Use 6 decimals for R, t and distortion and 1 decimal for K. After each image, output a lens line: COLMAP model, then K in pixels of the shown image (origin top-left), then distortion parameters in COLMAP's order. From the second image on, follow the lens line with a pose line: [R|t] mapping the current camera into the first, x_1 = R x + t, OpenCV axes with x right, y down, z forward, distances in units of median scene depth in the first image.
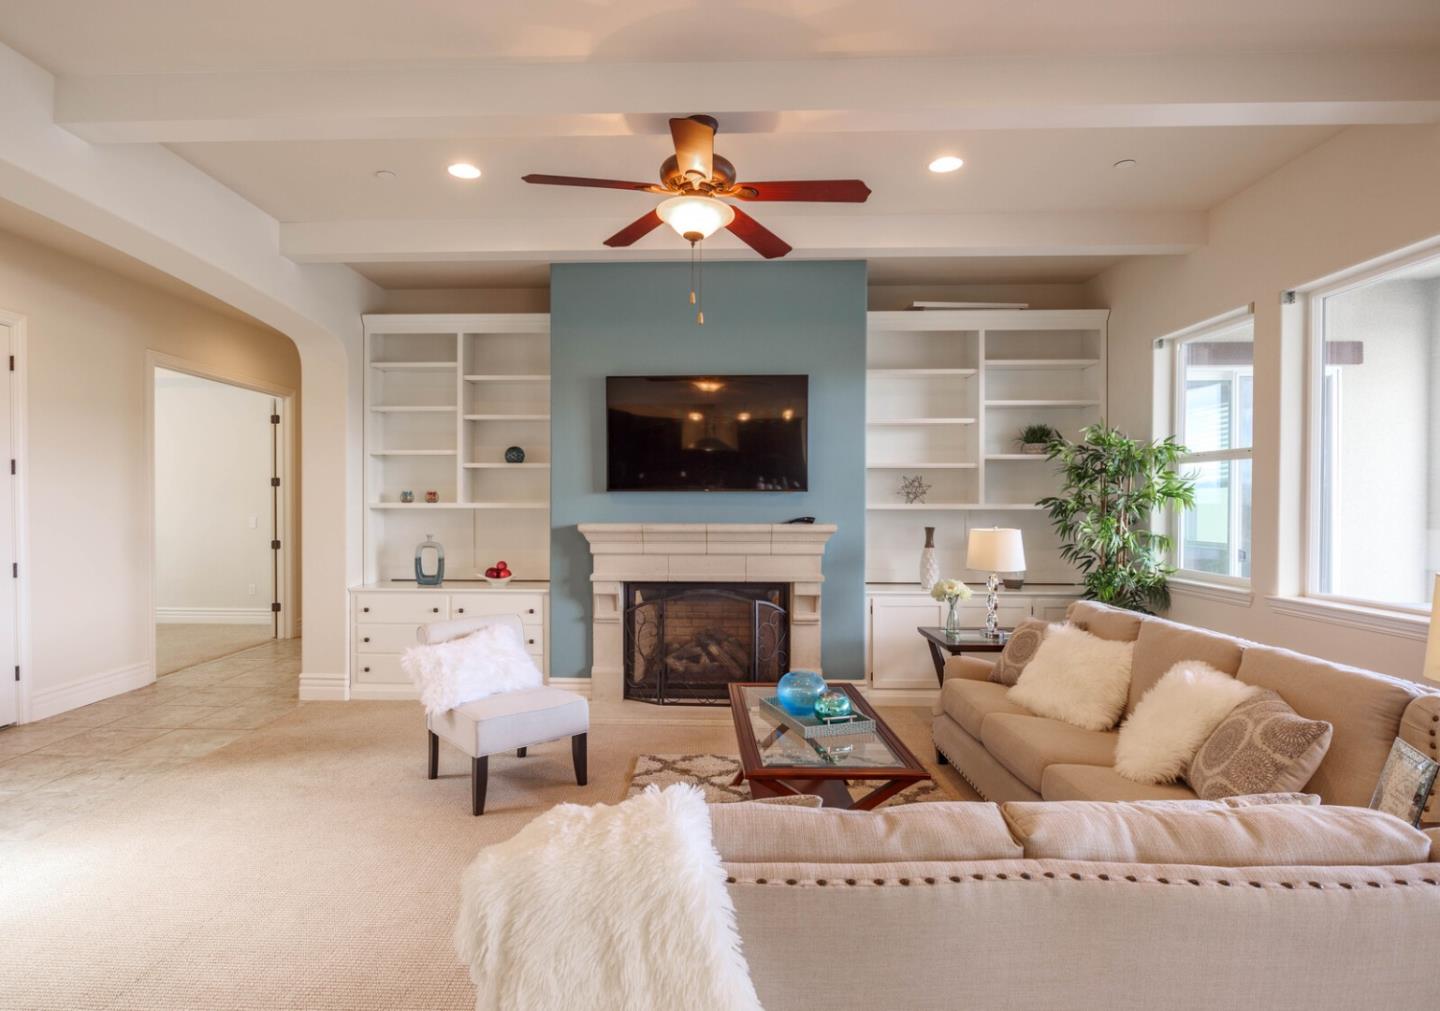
lens RADIAL K [[763.4, 0, 720.7], [0, 763.4, 504.6], [0, 0, 1]] dist [-0.005646, 0.000130]
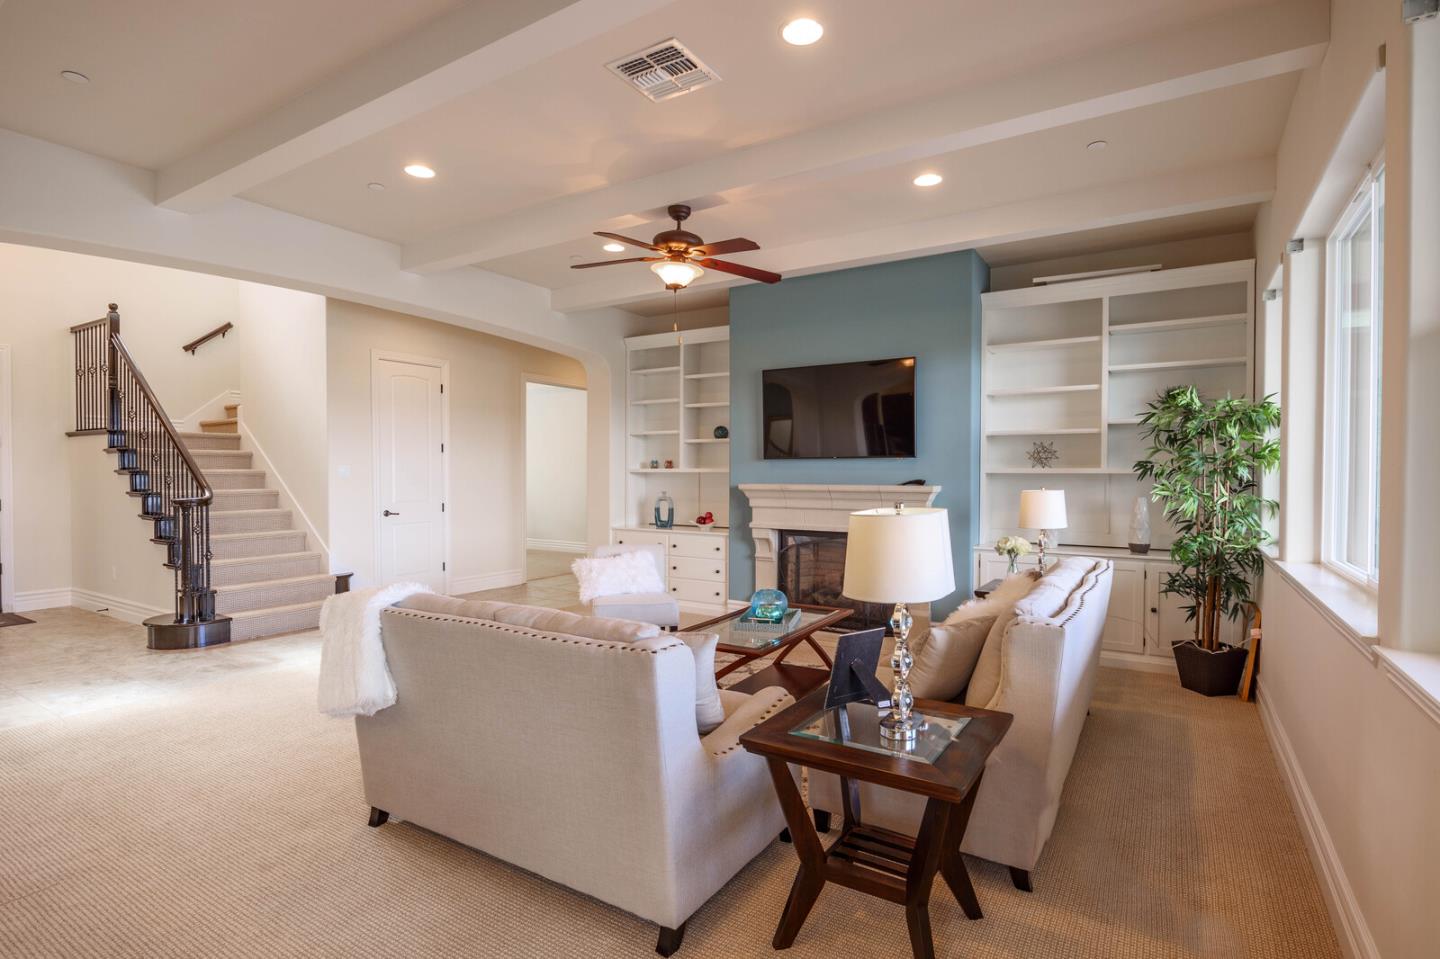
lens RADIAL K [[724.3, 0, 725.6], [0, 724.3, 479.2], [0, 0, 1]] dist [-0.011147, 0.002258]
pose [[0.864359, 0.004027, -0.502860, 0.396060], [-0.000688, 0.999976, 0.006824, 0.008138], [0.502875, -0.005552, 0.864341, -0.090344]]
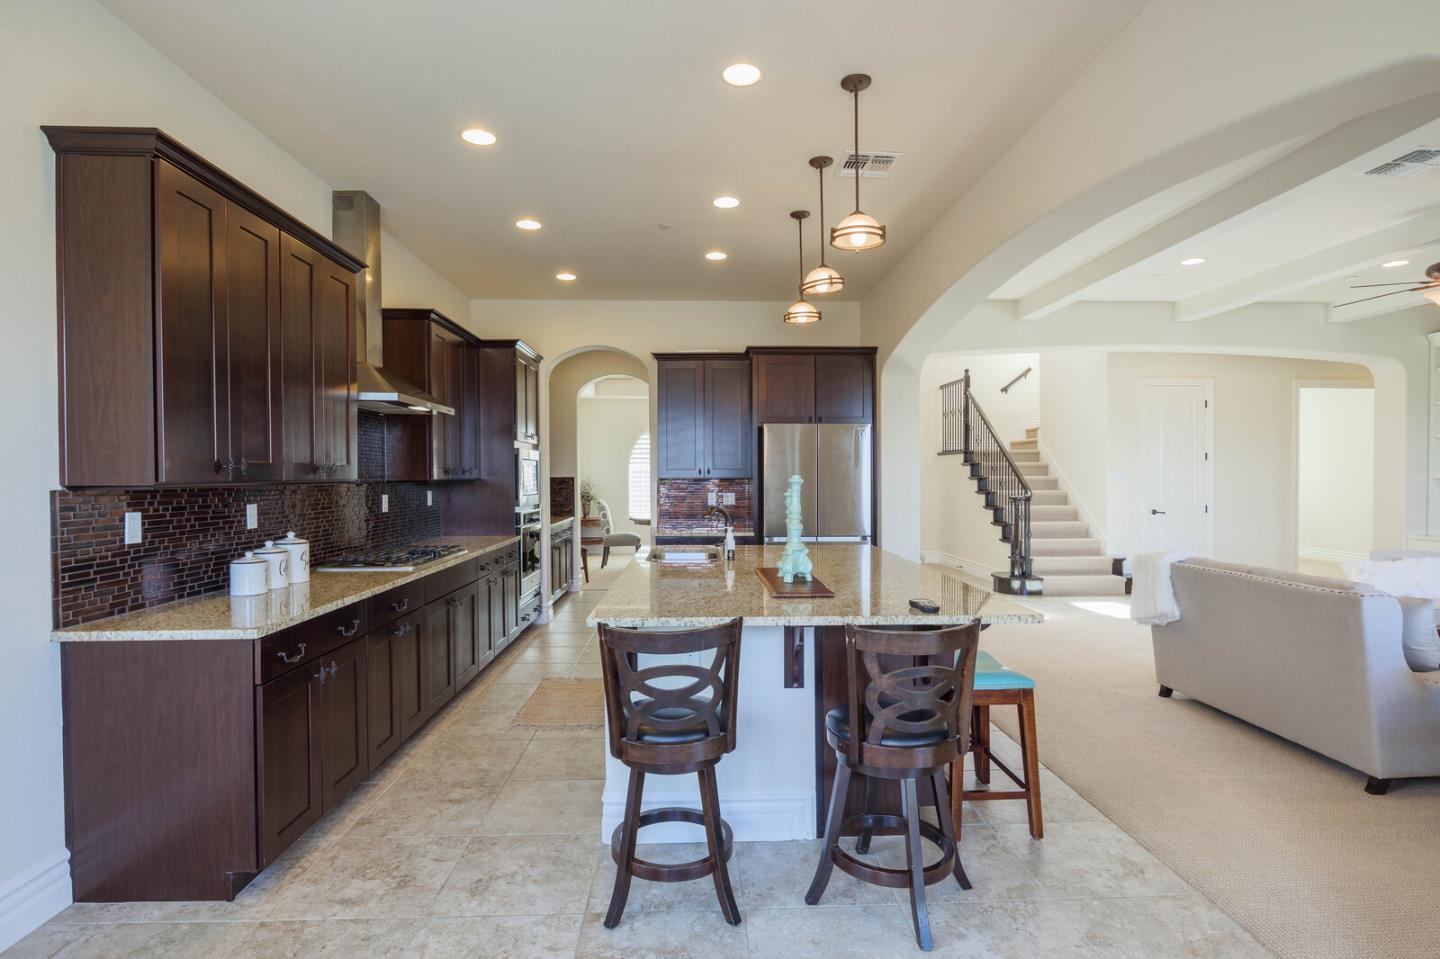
lens RADIAL K [[724.3, 0, 727.4], [0, 724.3, 481.8], [0, 0, 1]] dist [-0.011147, 0.002258]
pose [[0.091415, 0.007015, -0.995788, 0.663988], [-0.004174, 0.999969, 0.006661, 0.005266], [0.995804, 0.003548, 0.091441, -0.316763]]
